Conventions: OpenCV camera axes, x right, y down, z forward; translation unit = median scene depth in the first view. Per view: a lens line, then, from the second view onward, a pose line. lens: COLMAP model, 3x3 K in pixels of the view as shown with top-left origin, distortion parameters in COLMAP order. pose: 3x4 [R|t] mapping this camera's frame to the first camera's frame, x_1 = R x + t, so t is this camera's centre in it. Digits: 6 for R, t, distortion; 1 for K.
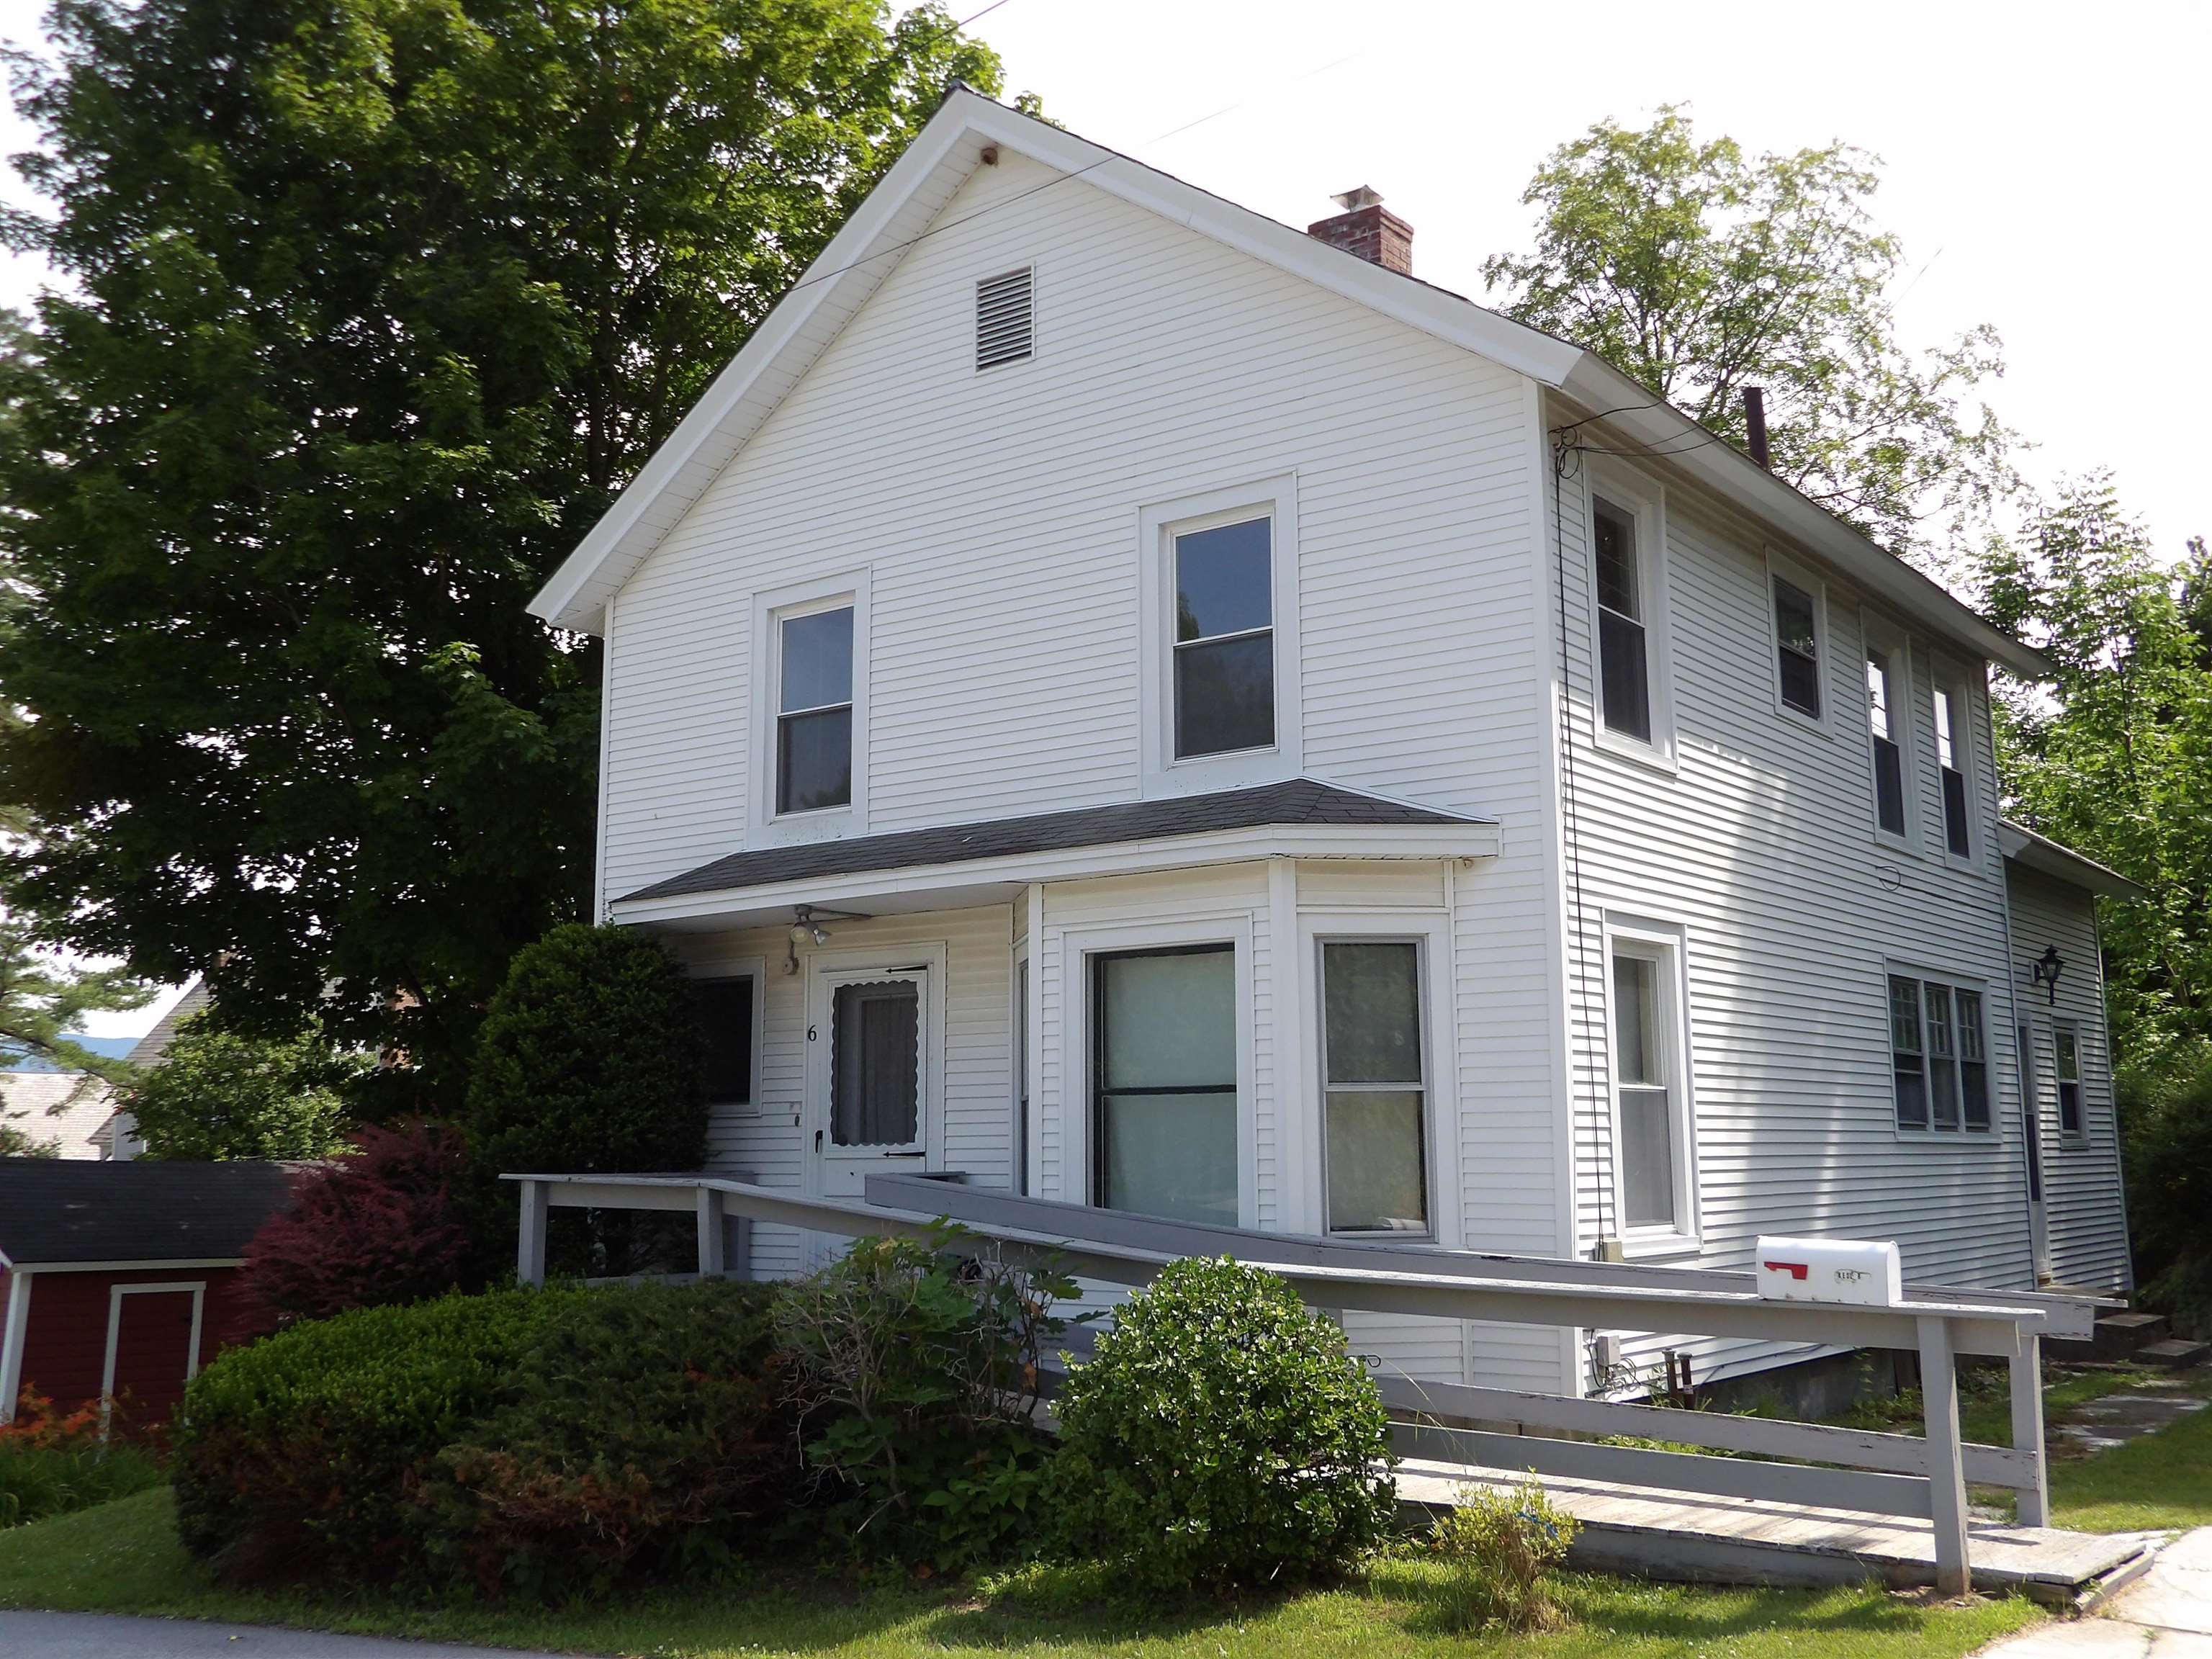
lens RADIAL K [[2214.1, 0, 1098.8], [0, 2214.1, 807.6], [0, 0, 1]] dist [-0.001251, 0.000000]
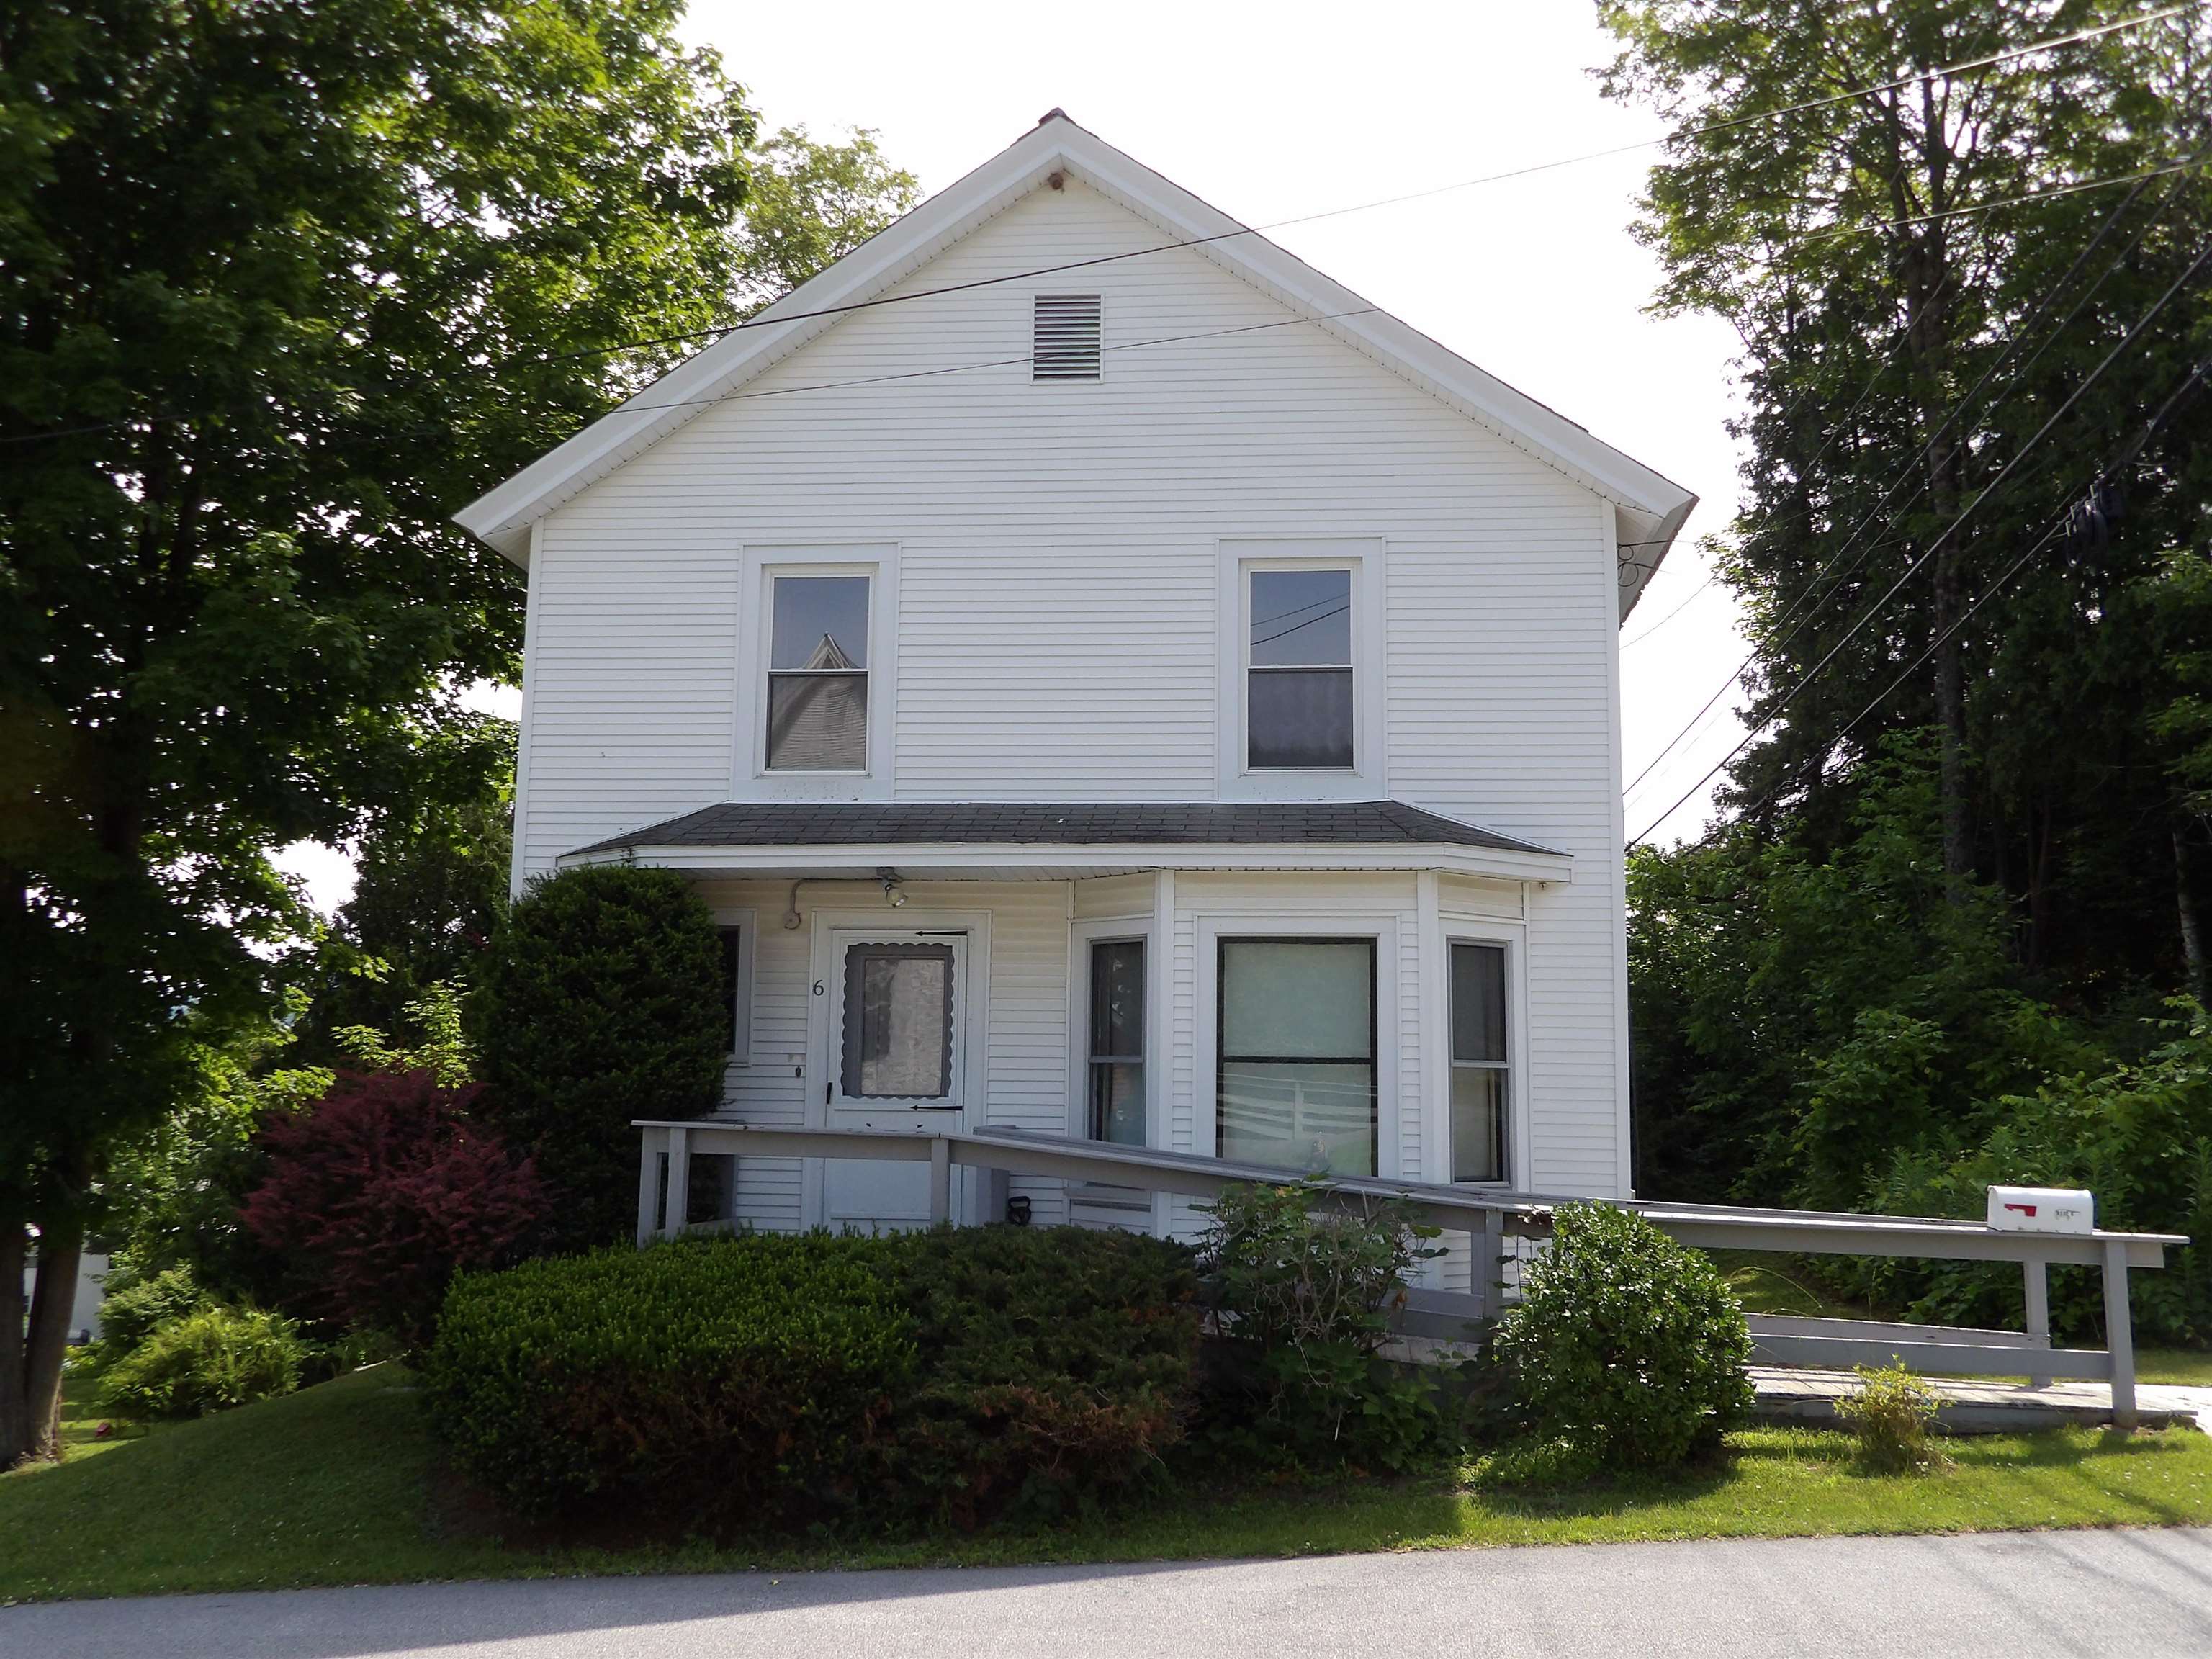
lens RADIAL K [[2214.1, 0, 1107.2], [0, 2214.1, 811.9], [0, 0, 1]] dist [-0.001251, 0.000000]
pose [[0.854705, 0.092087, 0.510880, -0.598912], [-0.102346, 0.994716, -0.008074, 0.016896], [-0.508924, -0.045386, 0.859614, 0.057877]]
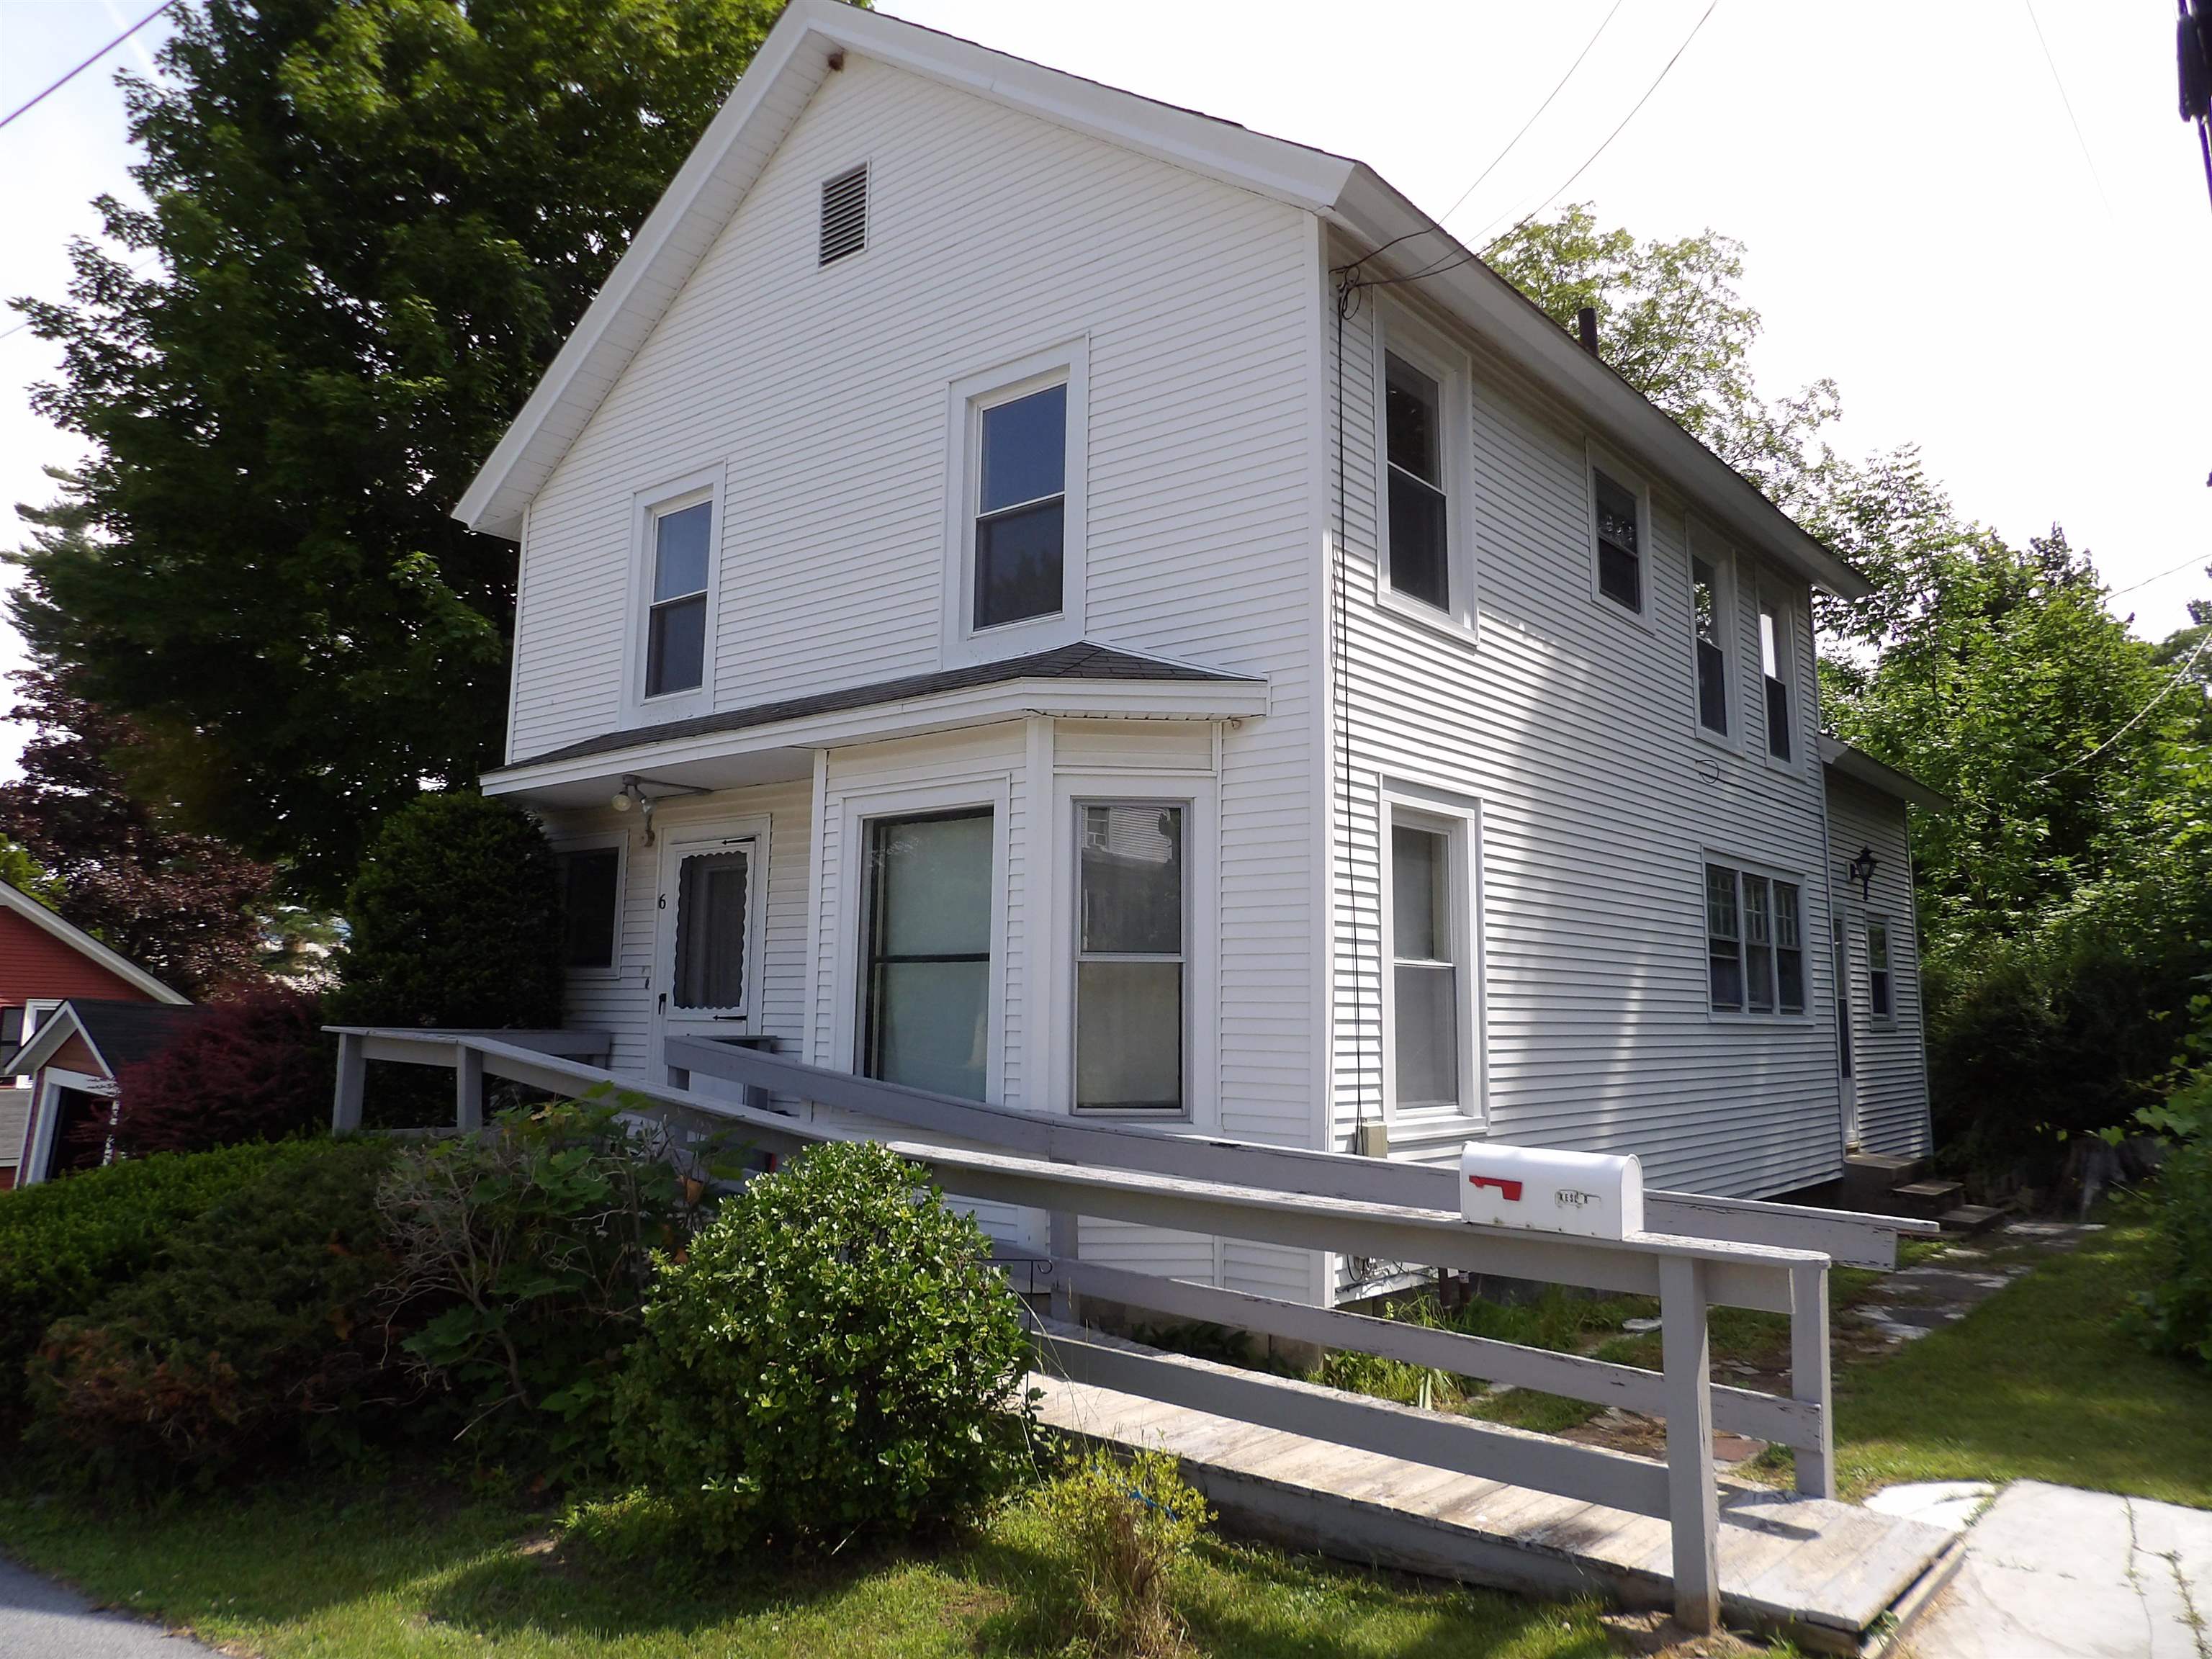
lens RADIAL K [[1595.3, 0, 1082.5], [0, 1595.3, 805.7], [0, 0, 1]] dist [-0.047812, 0.050222]
pose [[0.998254, 0.012938, -0.057628, 0.124898], [-0.011668, 0.999683, 0.022330, 0.040592], [0.057899, -0.021618, 0.998088, 0.278749]]
